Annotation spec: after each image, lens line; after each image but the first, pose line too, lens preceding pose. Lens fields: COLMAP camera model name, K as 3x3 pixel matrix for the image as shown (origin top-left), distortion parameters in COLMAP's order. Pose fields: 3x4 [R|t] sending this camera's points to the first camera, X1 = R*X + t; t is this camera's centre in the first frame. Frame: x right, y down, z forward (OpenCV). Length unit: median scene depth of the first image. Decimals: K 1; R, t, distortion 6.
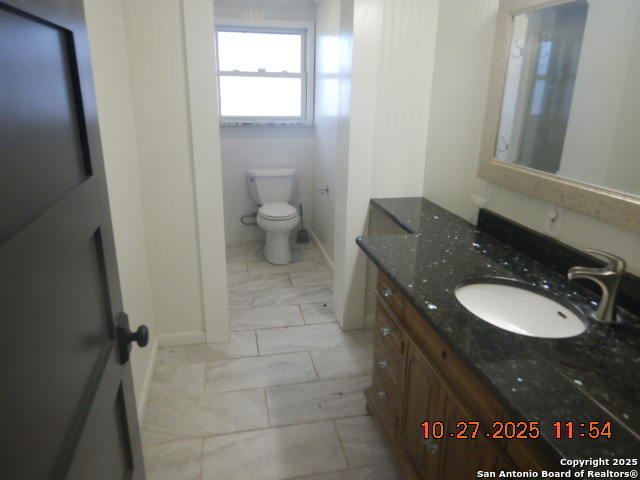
lens RADIAL K [[459.1, 0, 319.6], [0, 459.1, 239.8], [0, 0, 1]] dist [0.017474, -0.007085]
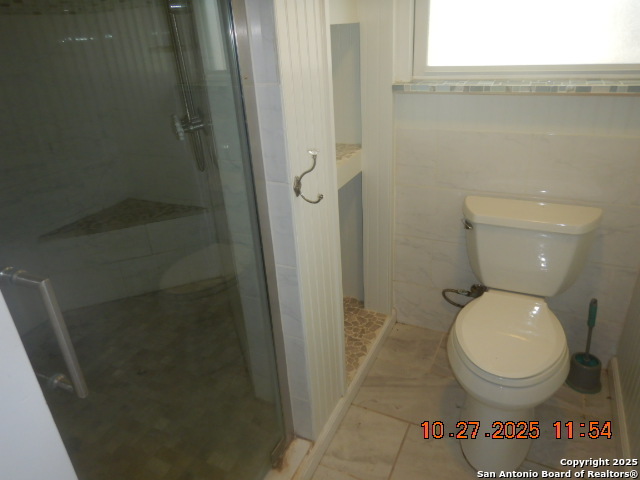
lens RADIAL K [[459.1, 0, 320.7], [0, 459.1, 239.5], [0, 0, 1]] dist [0.017474, -0.007085]
pose [[0.810064, 0.201885, -0.550489, -0.025119], [-0.161273, 0.979359, 0.121848, -0.144815], [0.563726, -0.009926, 0.825902, 0.574231]]
